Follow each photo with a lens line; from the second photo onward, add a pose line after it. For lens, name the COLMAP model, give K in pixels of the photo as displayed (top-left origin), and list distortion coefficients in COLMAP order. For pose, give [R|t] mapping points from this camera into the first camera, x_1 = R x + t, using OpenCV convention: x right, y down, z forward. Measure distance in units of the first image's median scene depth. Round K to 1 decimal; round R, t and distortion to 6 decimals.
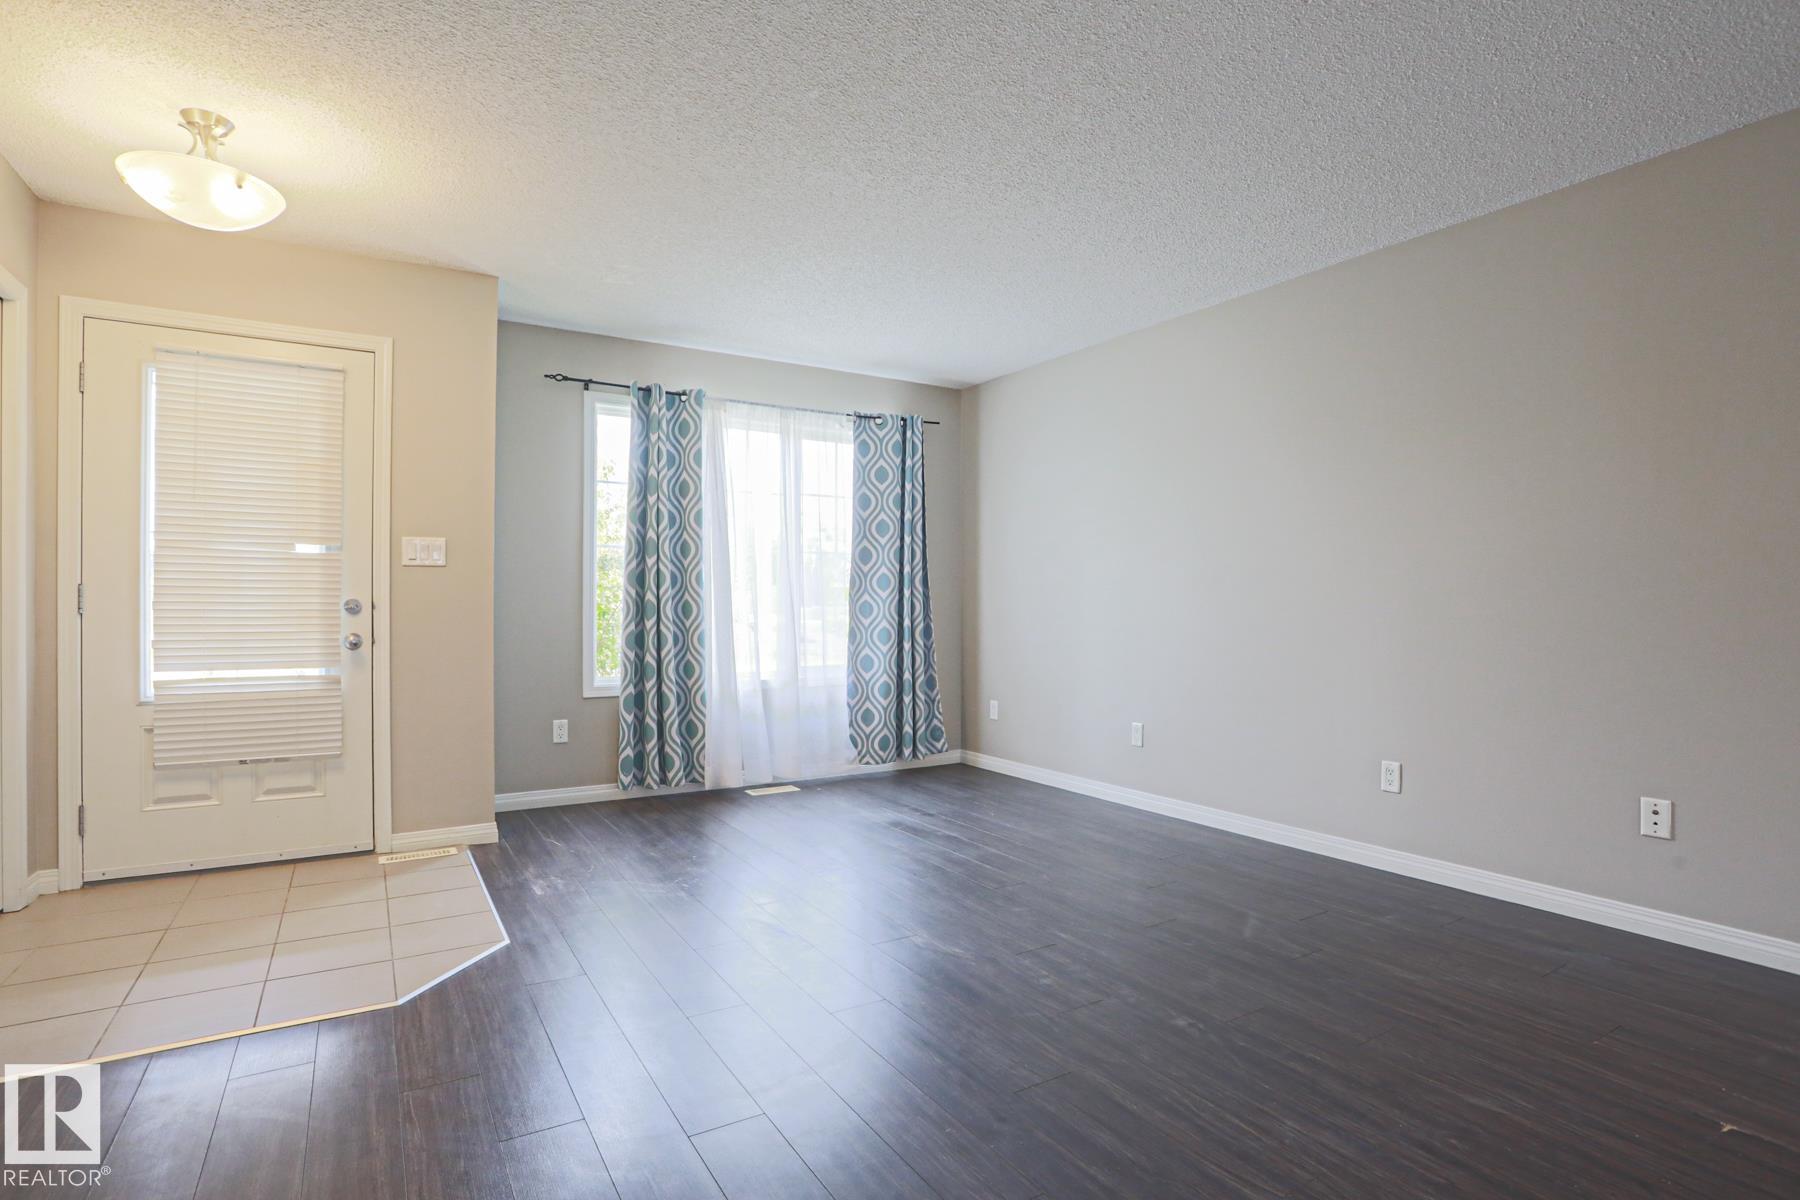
lens RADIAL K [[883.4, 0, 900.0], [0, 883.4, 600.0], [0, 0, 1]] dist [-0.080011, 0.035147]
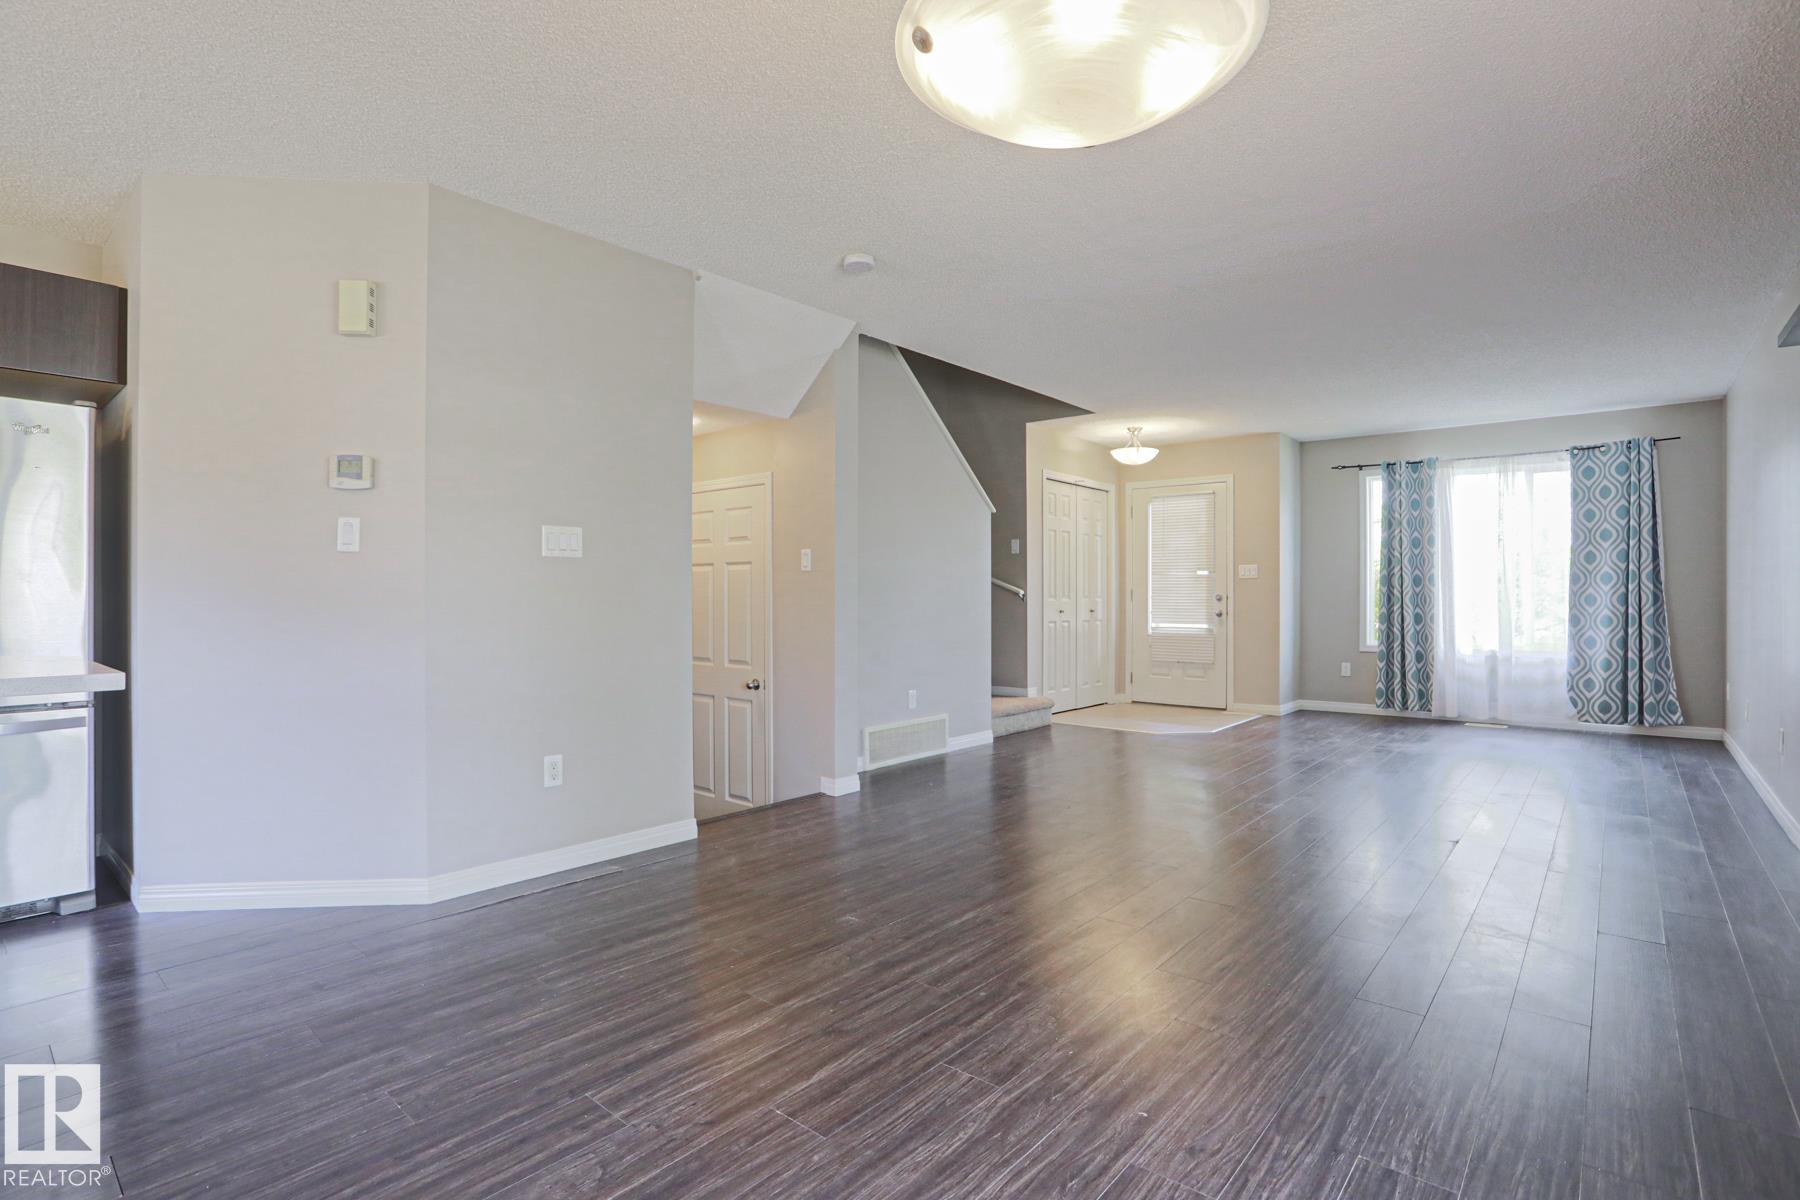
lens RADIAL K [[883.4, 0, 900.0], [0, 883.4, 600.0], [0, 0, 1]] dist [-0.080011, 0.035147]
pose [[0.323607, 0.004084, -0.946183, 0.858814], [0.007048, 0.999953, 0.006727, -0.005265], [0.946165, -0.008845, 0.323563, -0.358373]]
